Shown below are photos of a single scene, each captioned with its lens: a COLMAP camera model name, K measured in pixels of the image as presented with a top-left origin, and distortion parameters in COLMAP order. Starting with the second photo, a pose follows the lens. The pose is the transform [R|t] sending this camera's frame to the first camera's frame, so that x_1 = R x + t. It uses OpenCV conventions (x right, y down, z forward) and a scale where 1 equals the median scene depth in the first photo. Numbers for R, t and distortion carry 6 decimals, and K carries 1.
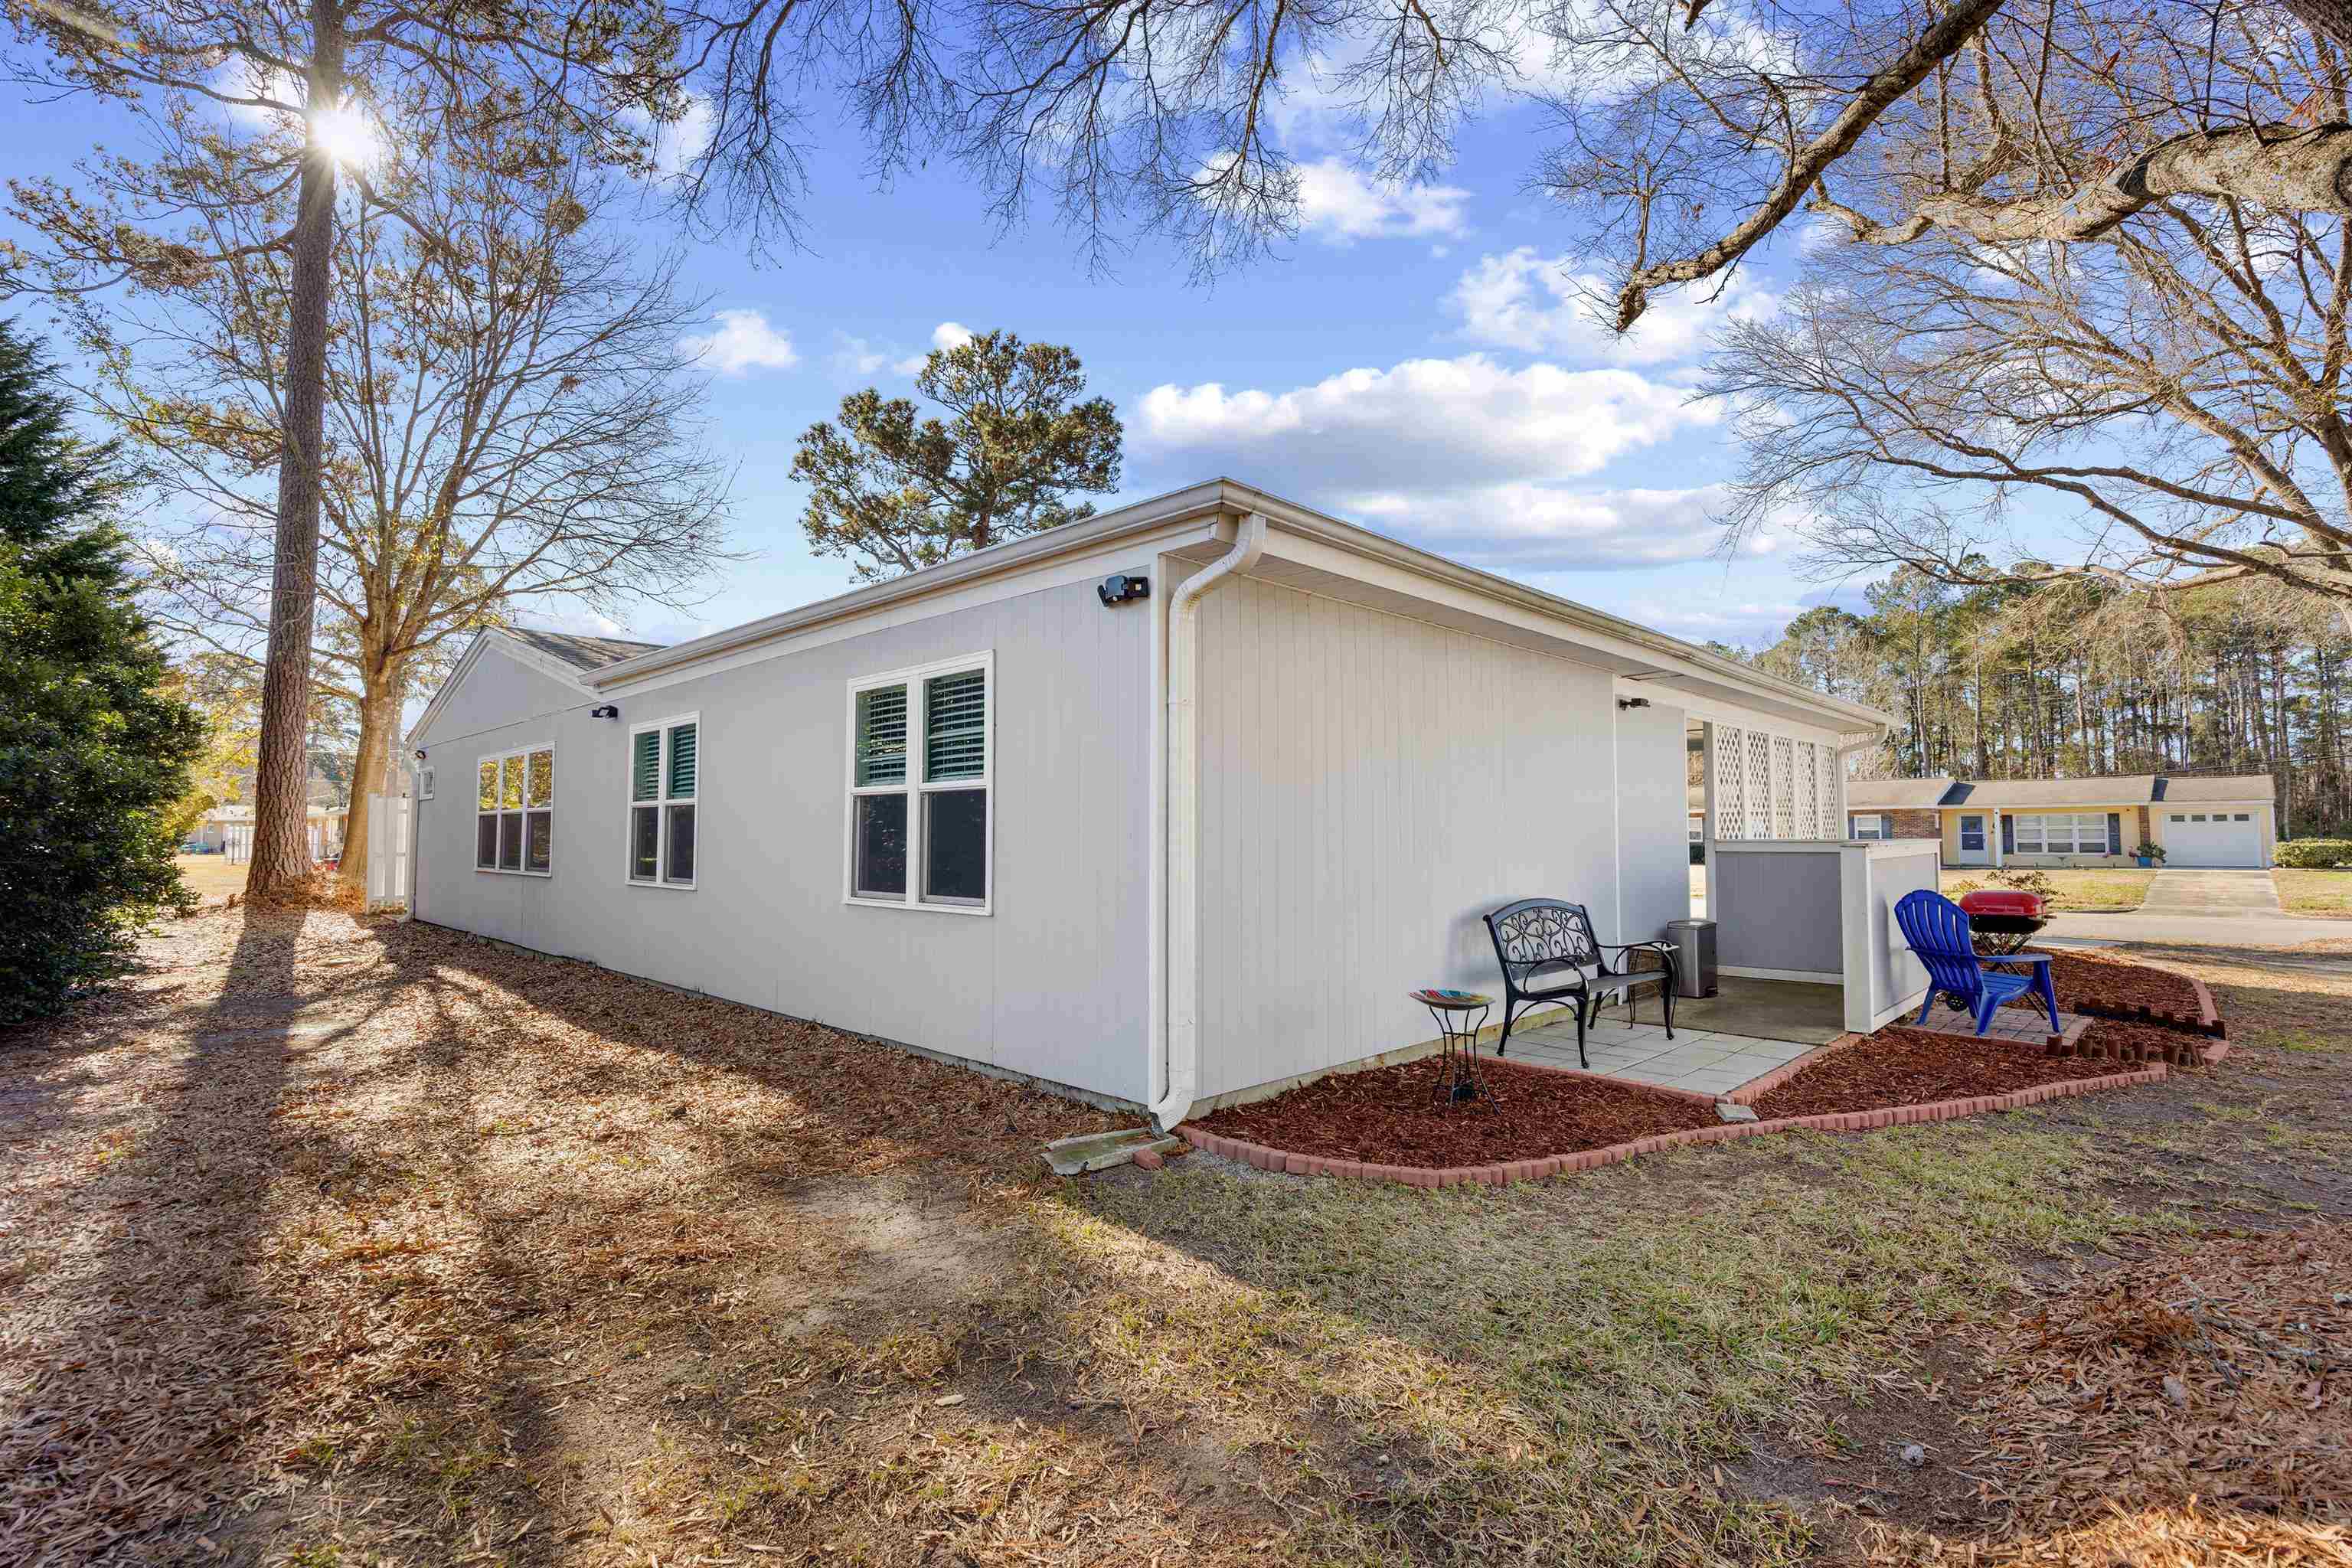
lens RADIAL K [[1096.1, 0, 1174.5], [0, 1096.1, 801.2], [0, 0, 1]] dist [-0.003404, -0.000242]
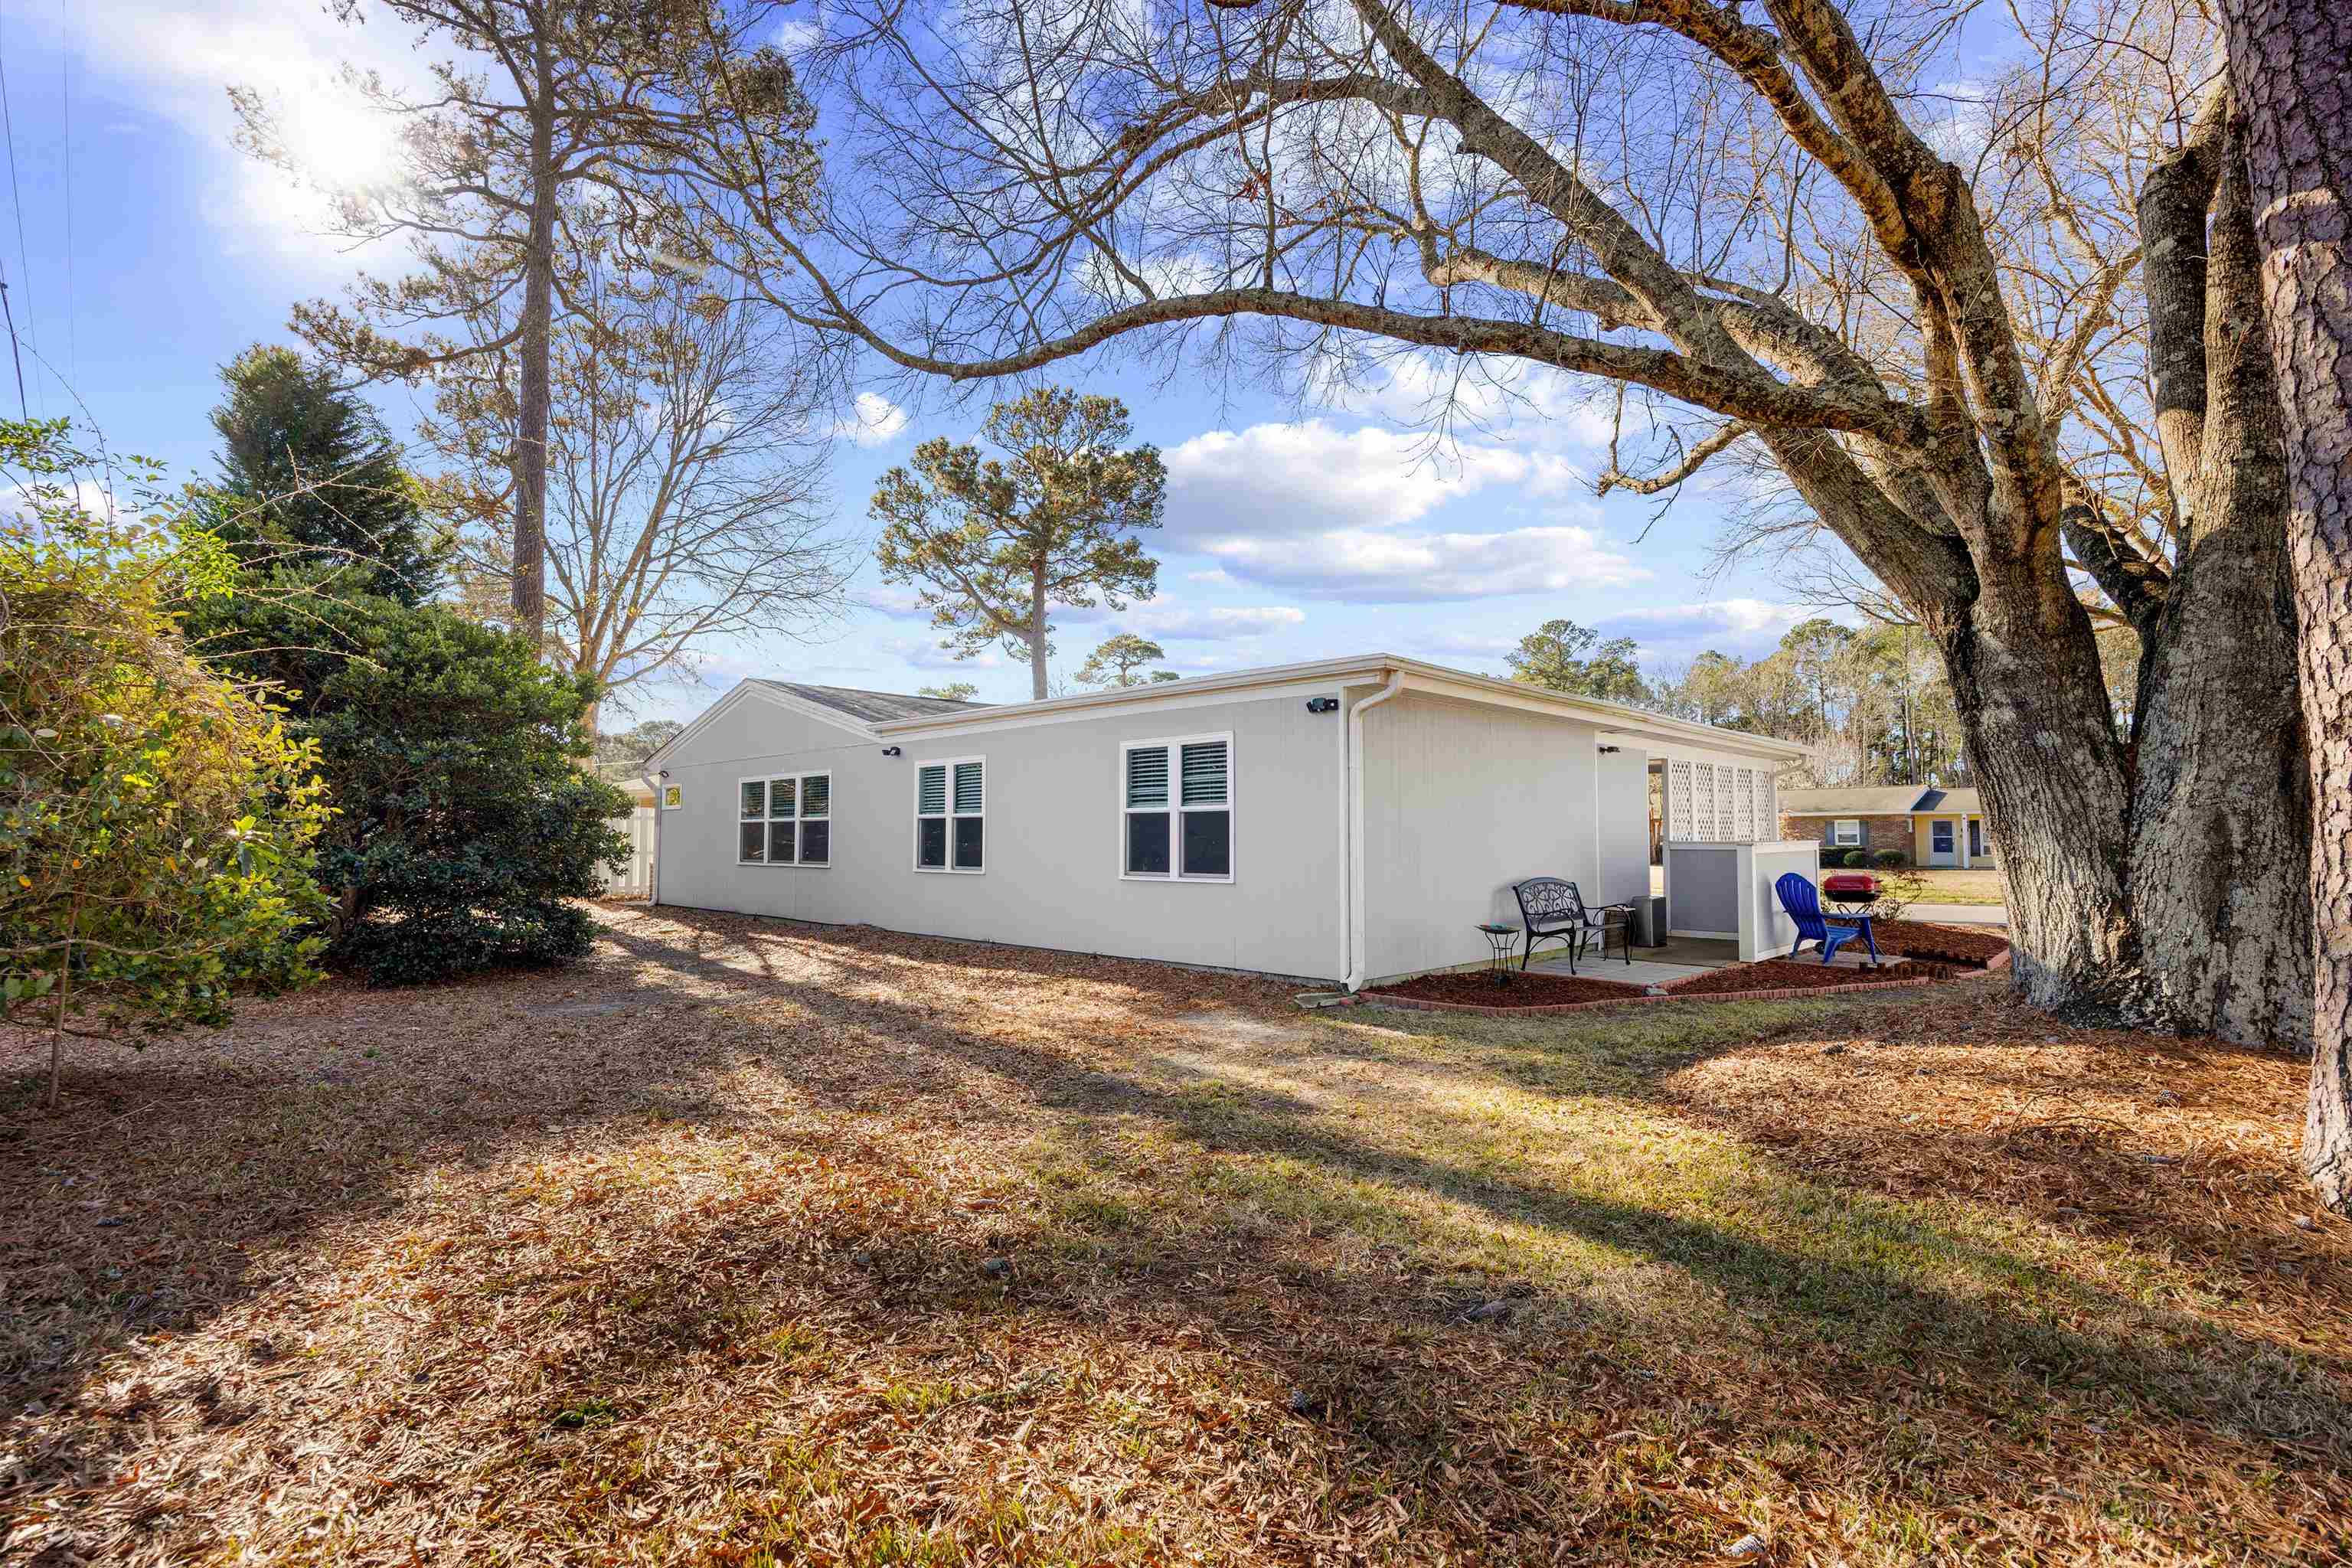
lens RADIAL K [[1096.1, 0, 1174.5], [0, 1096.1, 801.2], [0, 0, 1]] dist [-0.003404, -0.000242]
pose [[0.999995, 0.000588, -0.003134, -0.149431], [-0.000597, 0.999995, -0.002978, -0.012575], [0.003132, 0.002980, 0.999991, -0.438169]]
